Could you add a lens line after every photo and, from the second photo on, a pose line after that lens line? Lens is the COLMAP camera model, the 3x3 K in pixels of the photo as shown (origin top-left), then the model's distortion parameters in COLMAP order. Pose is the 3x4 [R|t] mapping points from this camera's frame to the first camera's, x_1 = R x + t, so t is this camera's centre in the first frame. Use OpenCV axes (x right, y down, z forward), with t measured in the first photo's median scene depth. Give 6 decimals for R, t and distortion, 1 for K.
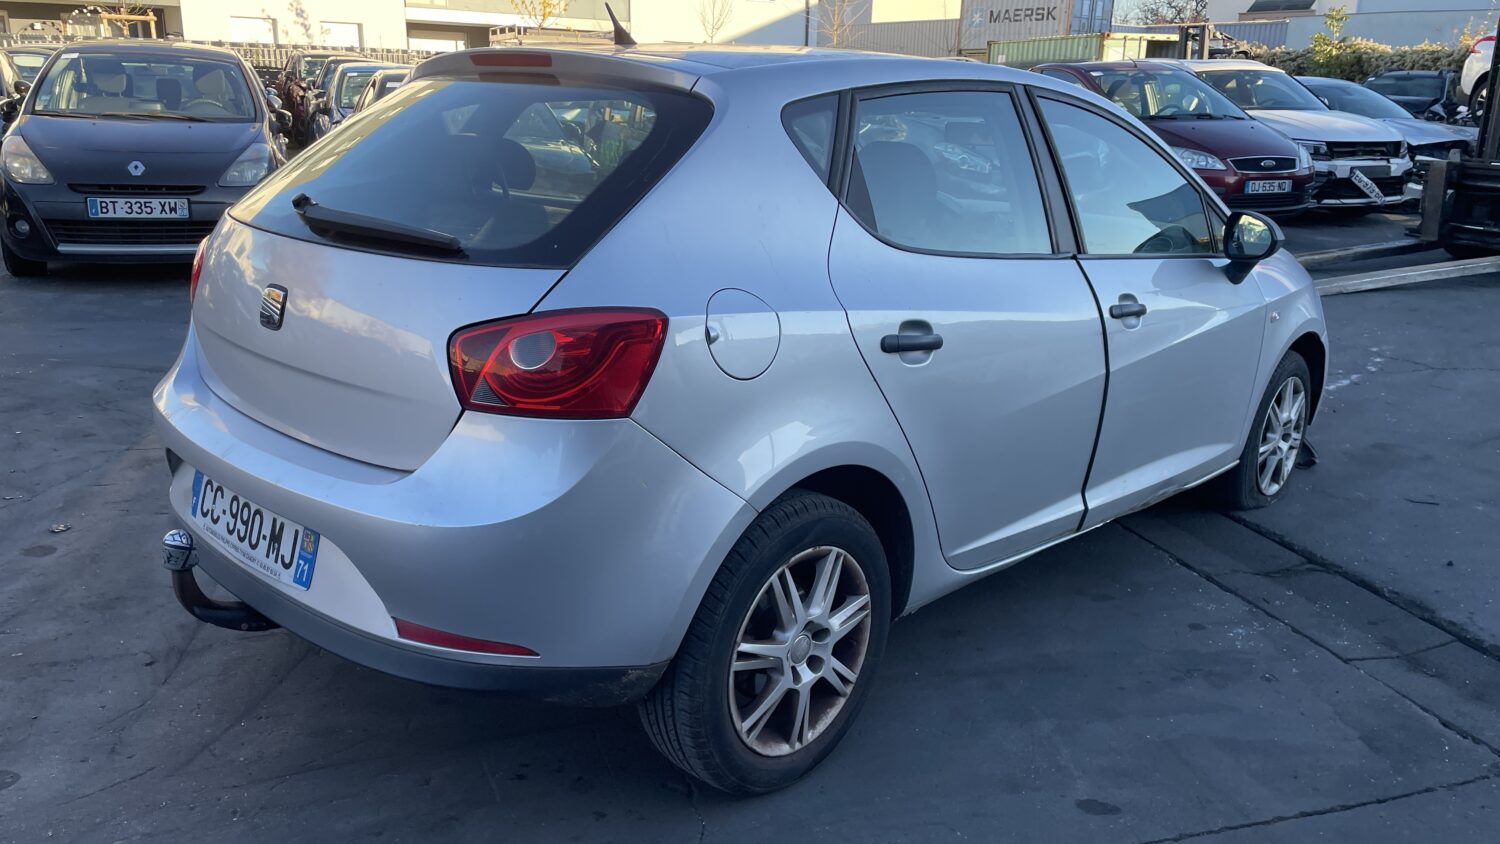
lens RADIAL K [[1141.5, 0, 759.1], [0, 1141.5, 418.2], [0, 0, 1]] dist [0.065197, -0.074024]
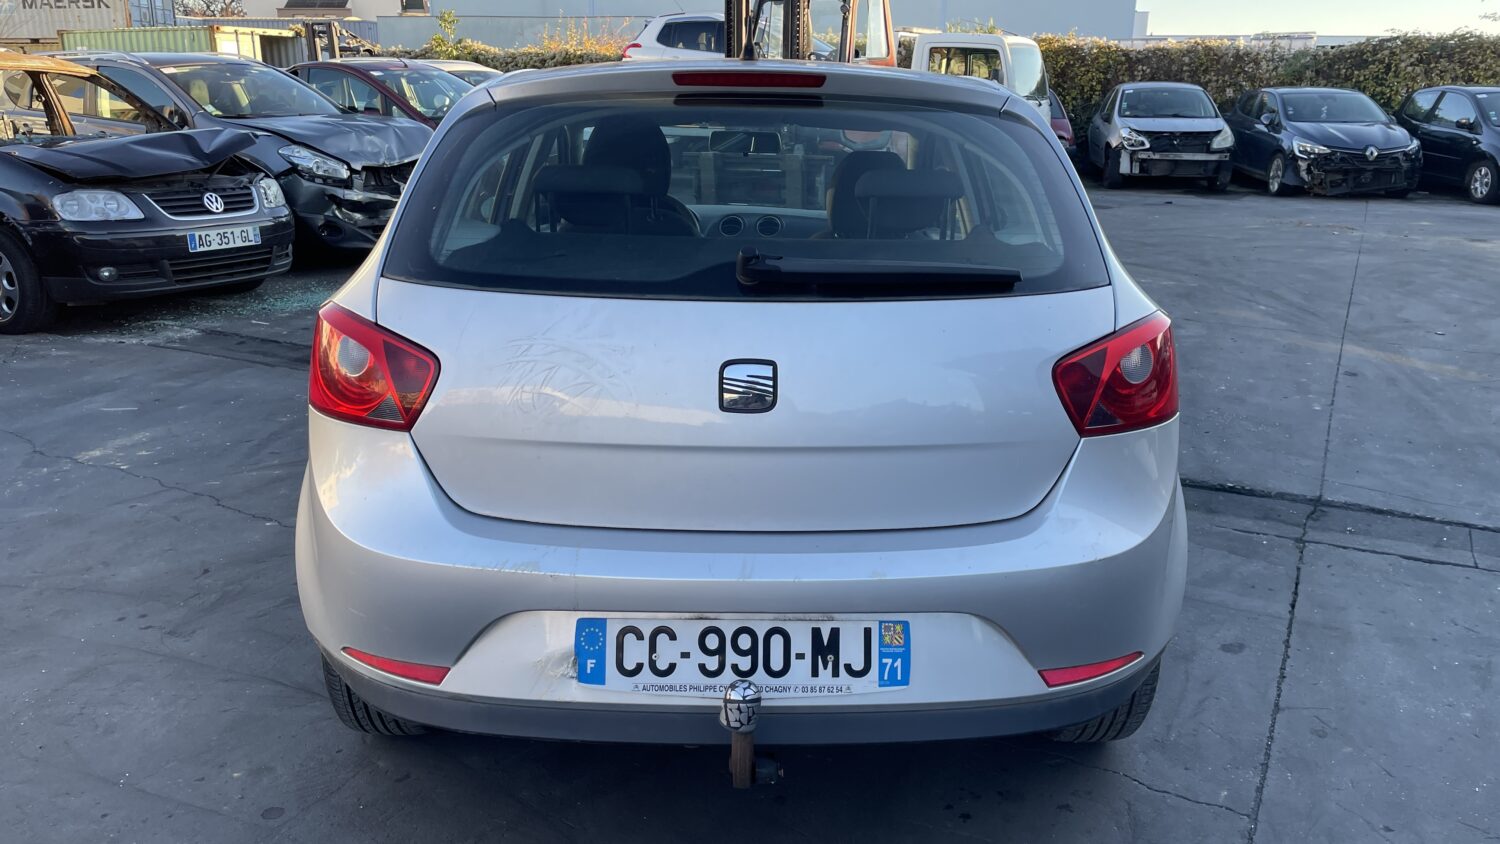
lens RADIAL K [[1141.5, 0, 755.2], [0, 1141.5, 426.7], [0, 0, 1]] dist [0.065197, -0.074024]
pose [[0.710028, -0.206748, 0.673139, -0.098248], [0.199880, 0.975782, 0.088868, -0.013754], [-0.675210, 0.071448, 0.734157, 0.041575]]
